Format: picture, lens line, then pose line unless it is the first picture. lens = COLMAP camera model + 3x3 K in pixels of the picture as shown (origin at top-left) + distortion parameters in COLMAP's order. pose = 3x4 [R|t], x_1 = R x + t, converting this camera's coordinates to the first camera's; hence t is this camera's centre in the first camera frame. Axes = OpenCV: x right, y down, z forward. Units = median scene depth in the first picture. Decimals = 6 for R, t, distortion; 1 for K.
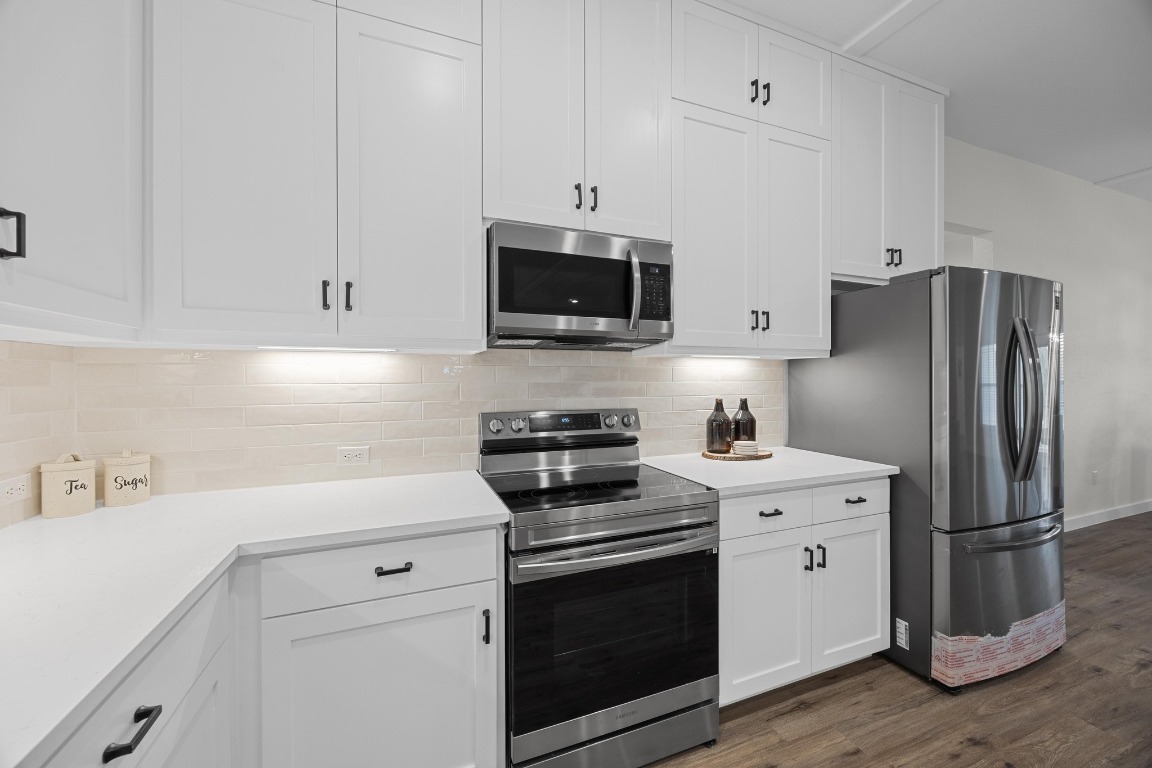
lens RADIAL K [[441.6, 0, 576.4], [0, 441.6, 378.7], [0, 0, 1]] dist [-0.001965, 0.000014]
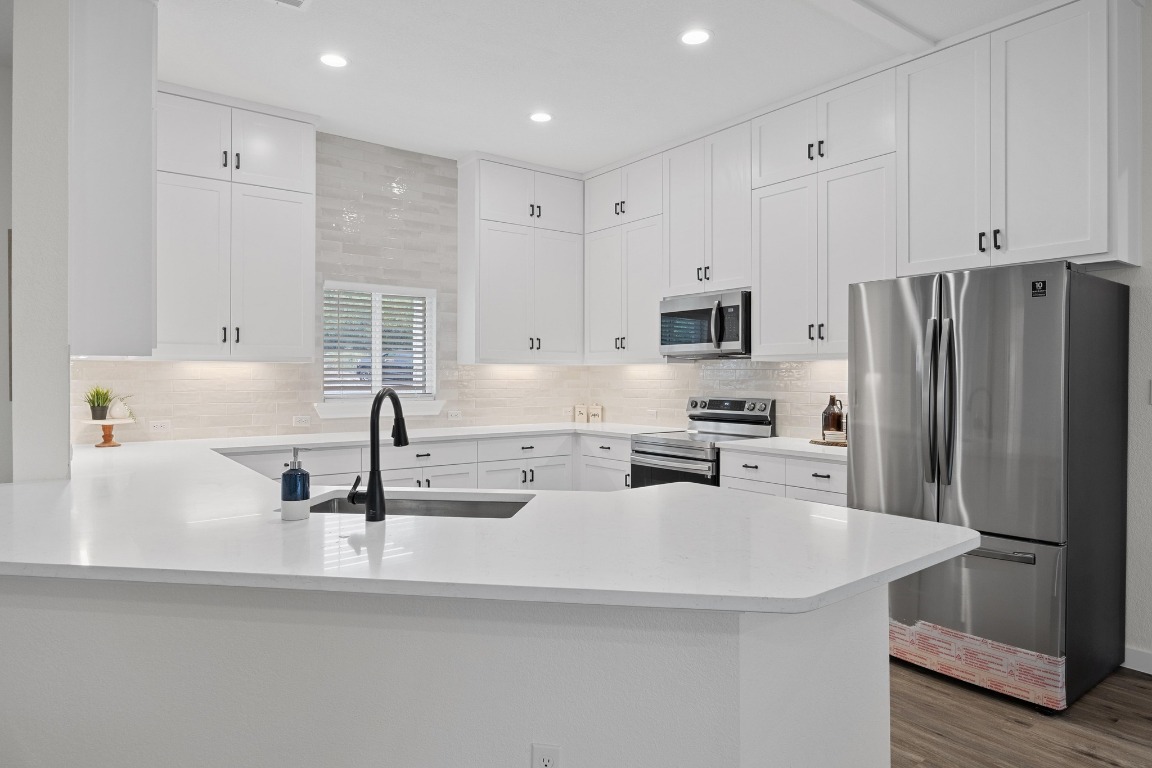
lens RADIAL K [[670.1, 0, 568.5], [0, 670.1, 382.8], [0, 0, 1]] dist [0.000484, 0.000207]
pose [[0.259833, 0.010919, -0.965592, 2.322265], [0.001016, 0.999932, 0.011581, -0.012048], [0.965653, -0.003990, 0.259804, -0.191570]]
